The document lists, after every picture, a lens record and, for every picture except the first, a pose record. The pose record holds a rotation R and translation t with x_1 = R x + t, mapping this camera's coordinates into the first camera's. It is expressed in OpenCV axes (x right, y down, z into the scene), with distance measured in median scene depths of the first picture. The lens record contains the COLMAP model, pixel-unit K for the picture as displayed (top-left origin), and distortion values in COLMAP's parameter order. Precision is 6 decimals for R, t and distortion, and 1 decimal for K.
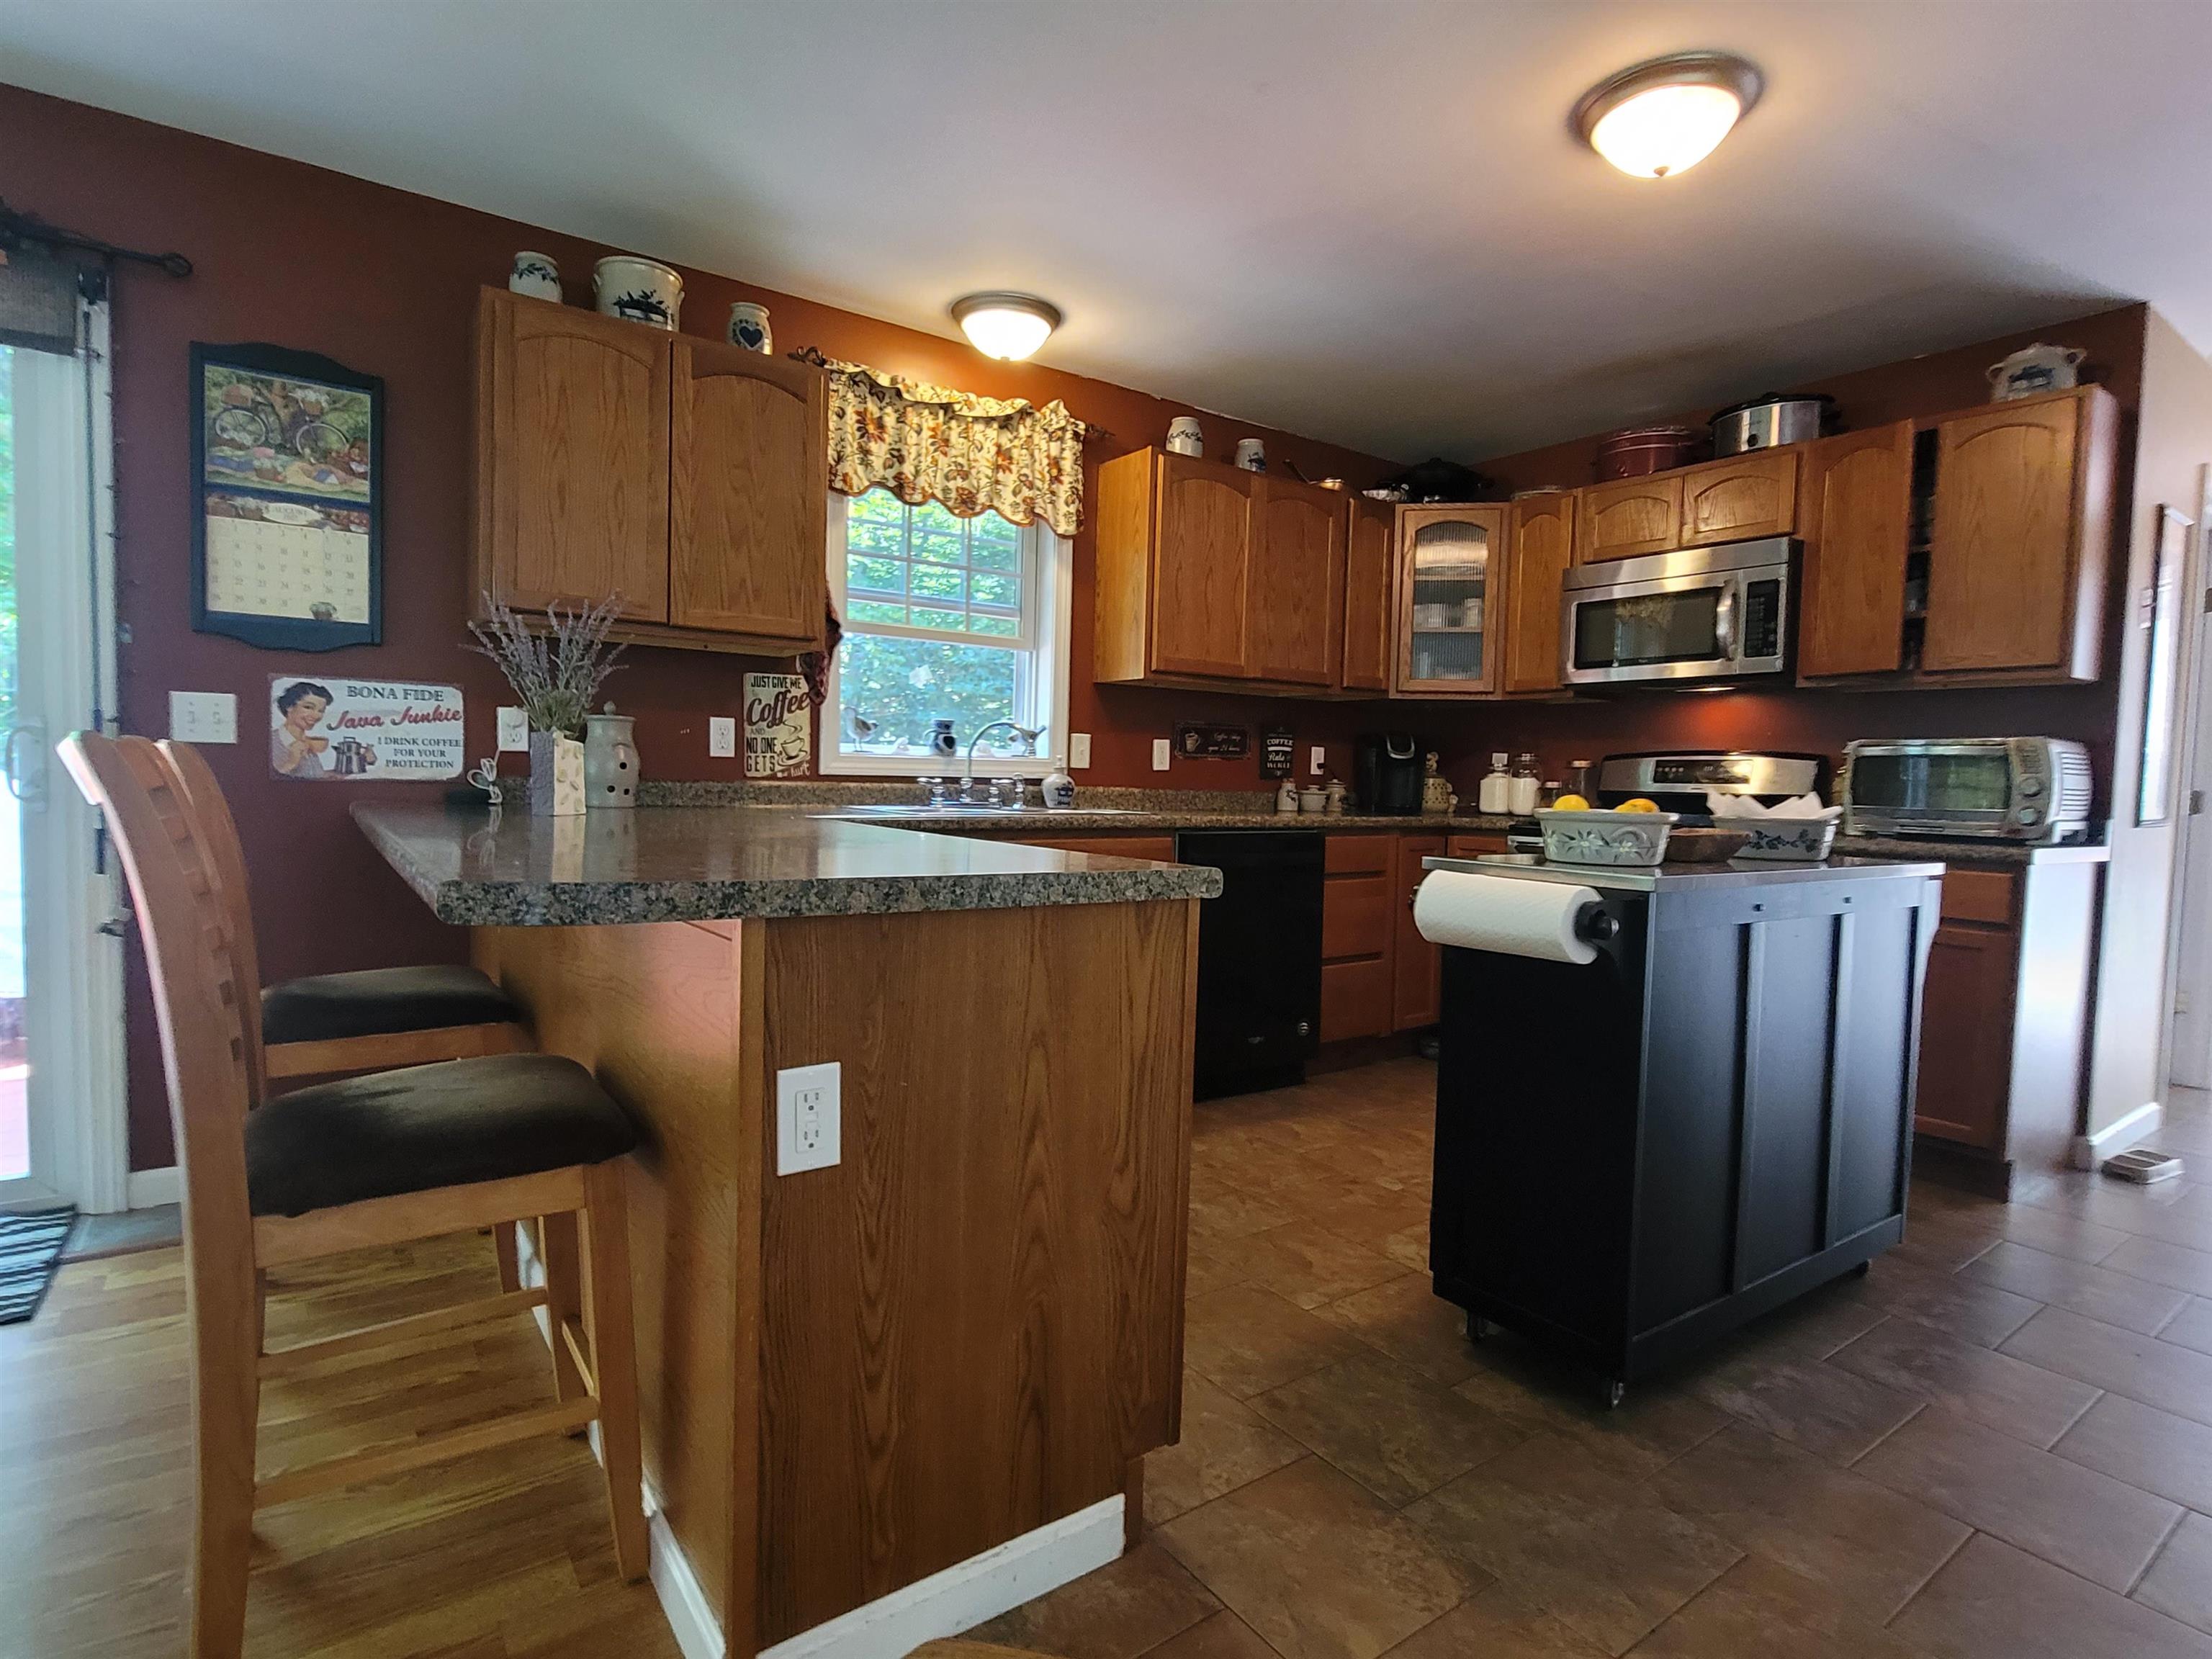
lens RADIAL K [[1135.2, 0, 1106.0], [0, 1135.2, 829.5], [0, 0, 1]] dist [-0.004503, -0.000080]
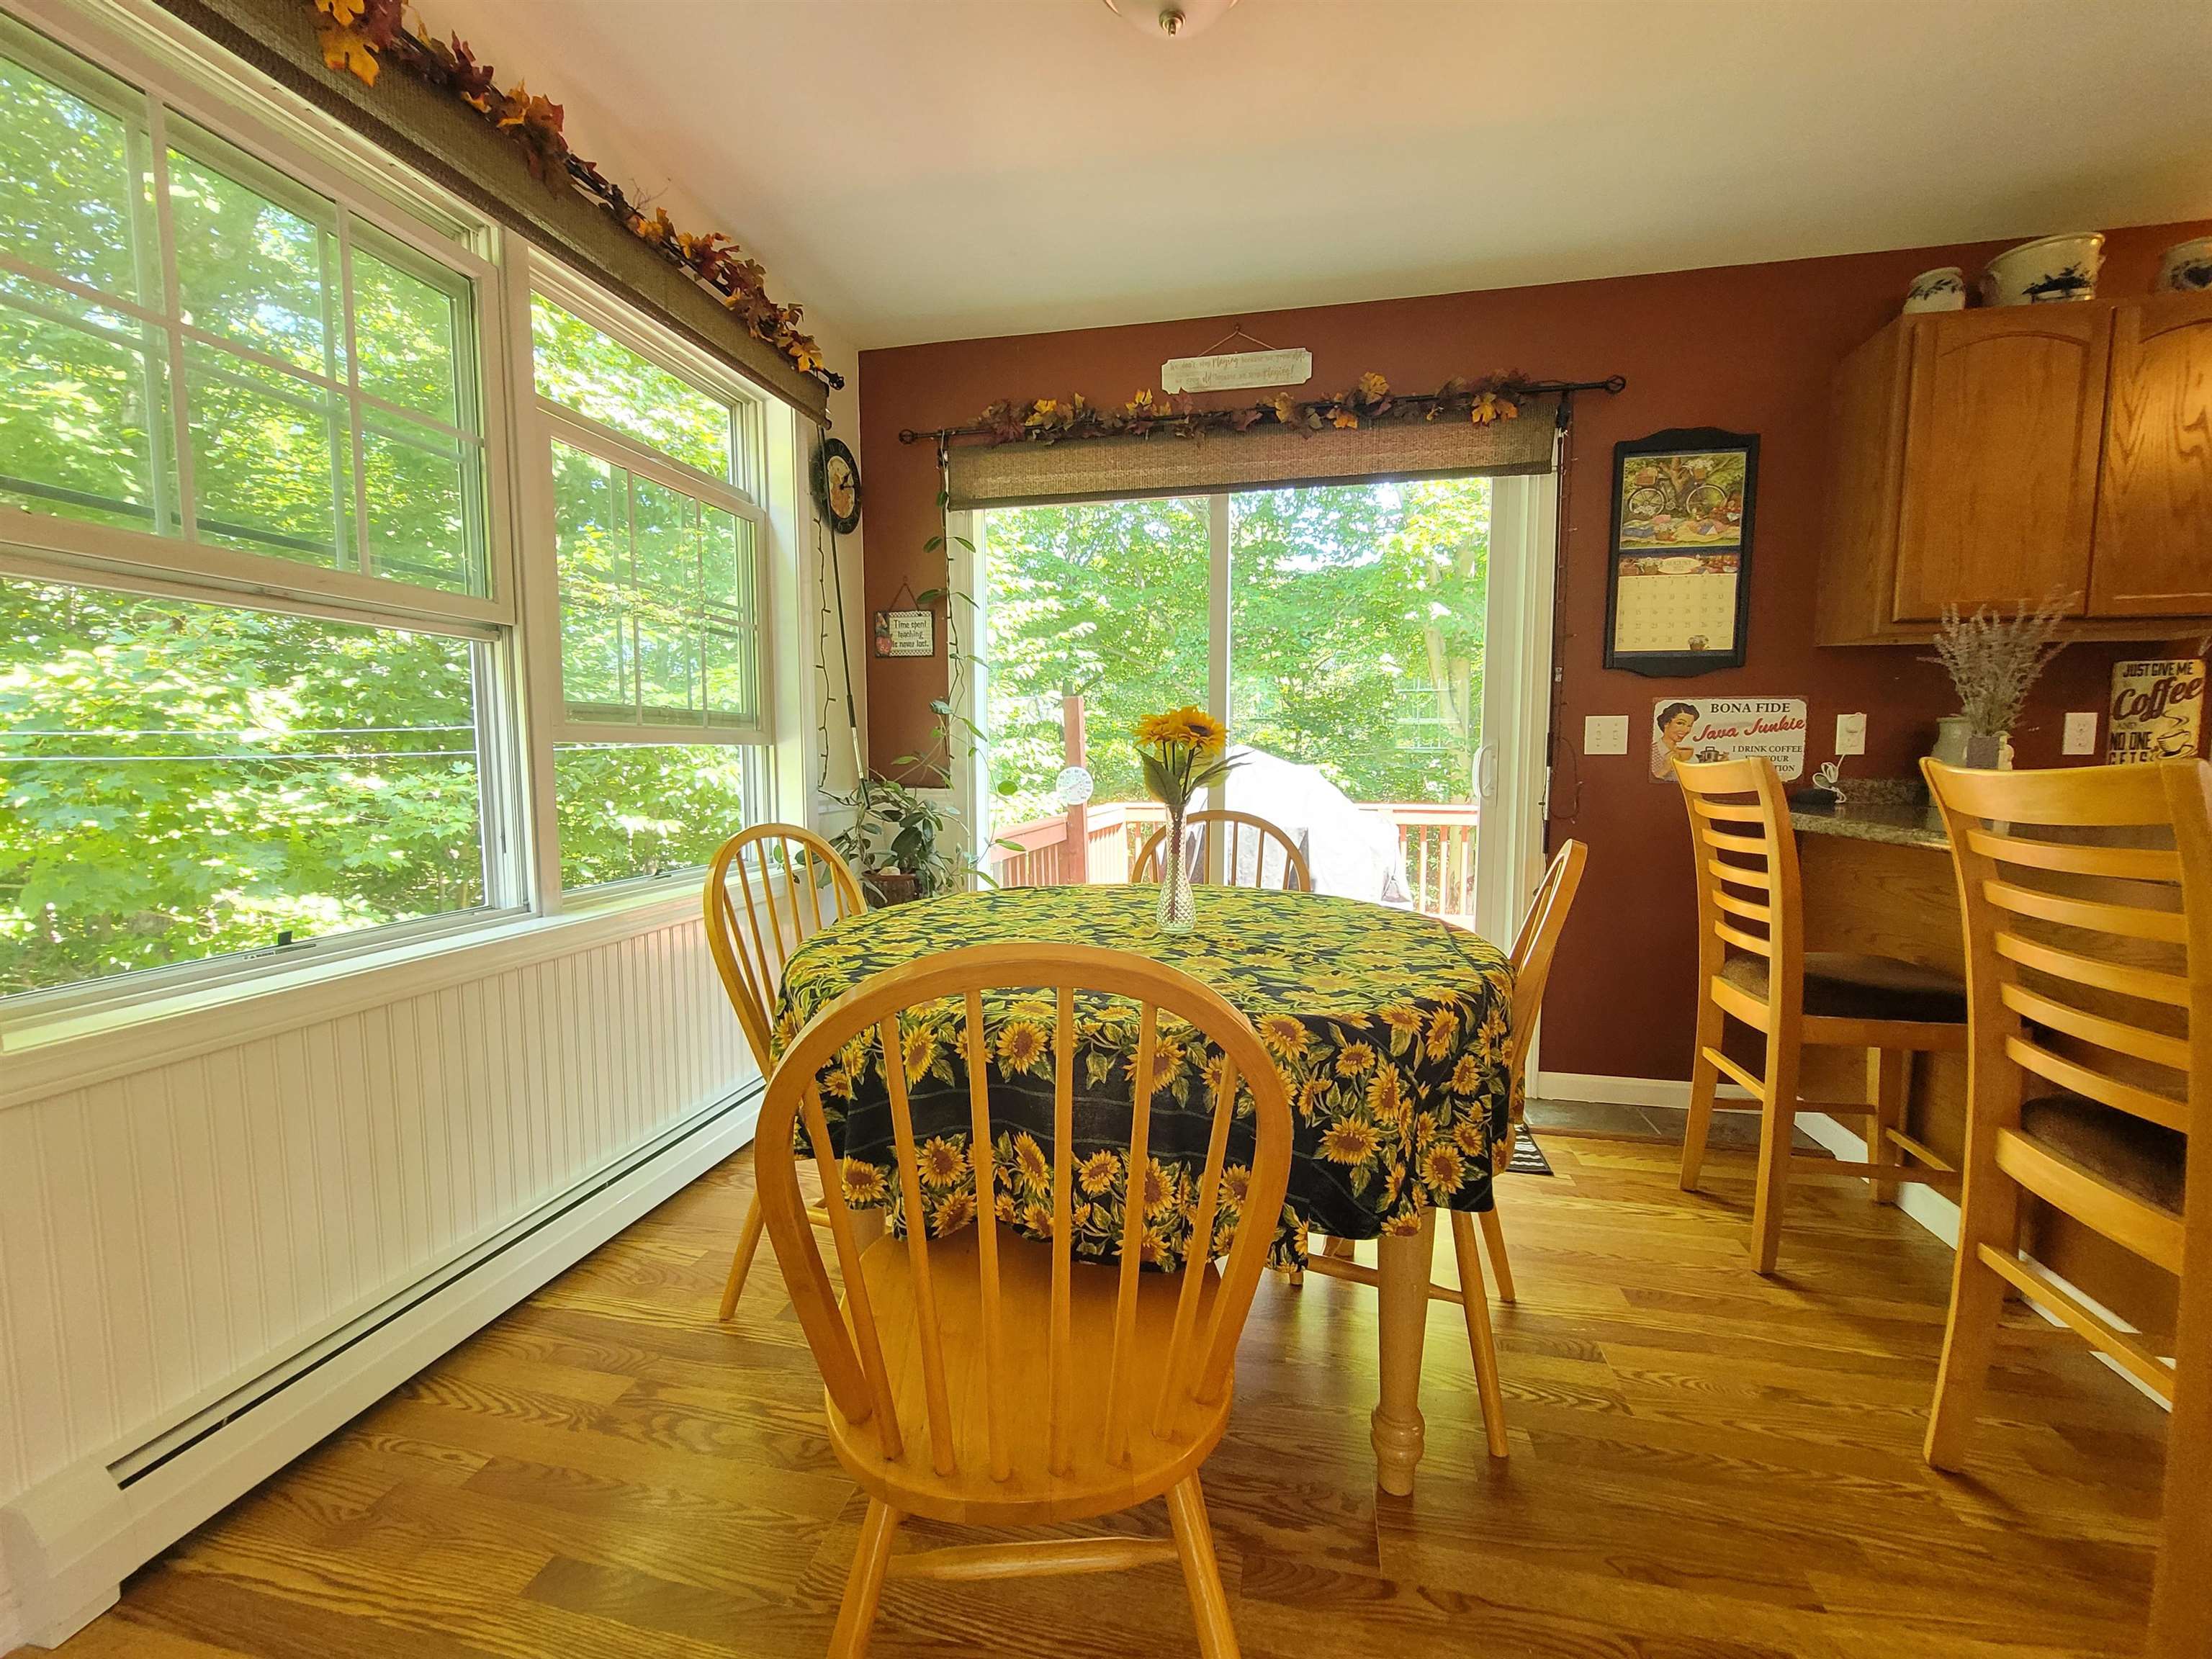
lens RADIAL K [[910.3, 0, 1103.5], [0, 910.3, 832.2], [0, 0, 1]] dist [-0.007218, 0.000616]
pose [[0.668742, 0.038881, -0.742478, -0.295602], [-0.020346, 0.999215, 0.034000, -0.008454], [0.743216, -0.007631, 0.669008, -0.089514]]
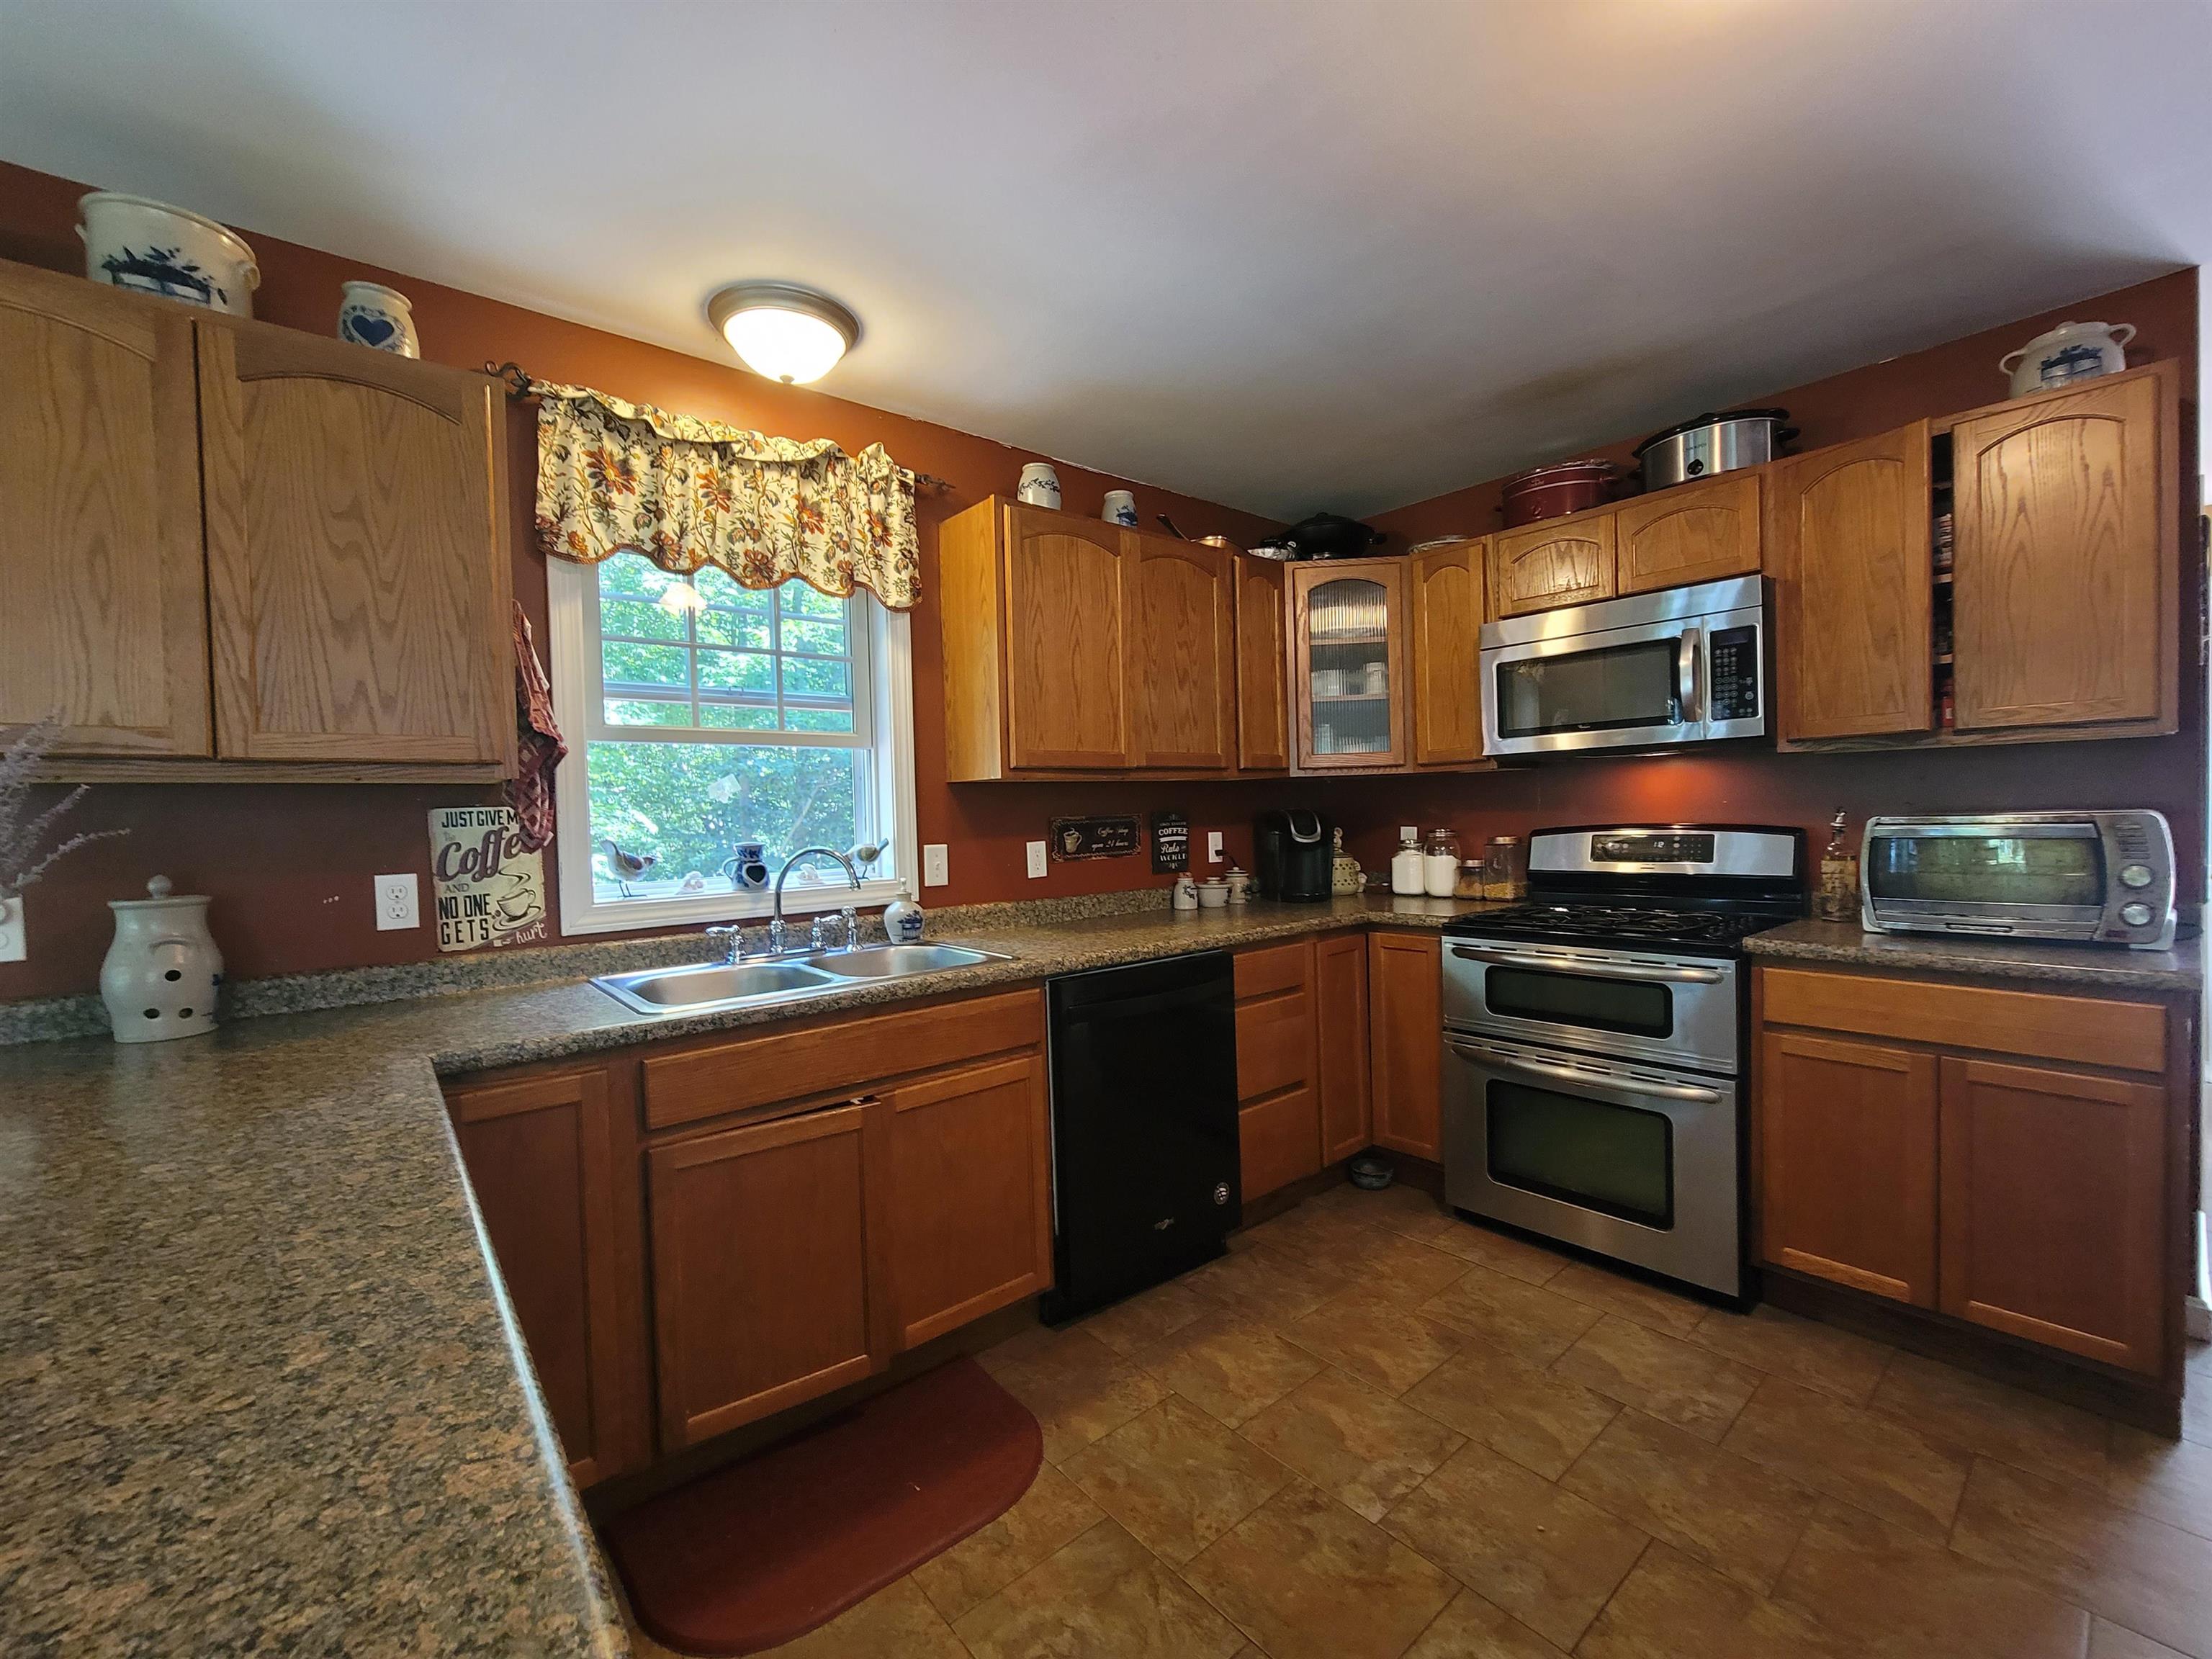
lens RADIAL K [[910.3, 0, 1103.5], [0, 910.3, 832.2], [0, 0, 1]] dist [-0.007218, 0.000616]
pose [[0.995987, -0.055685, 0.070061, 0.061849], [0.057537, 0.998038, -0.024695, -0.078814], [-0.068549, 0.028627, 0.997237, 0.368136]]
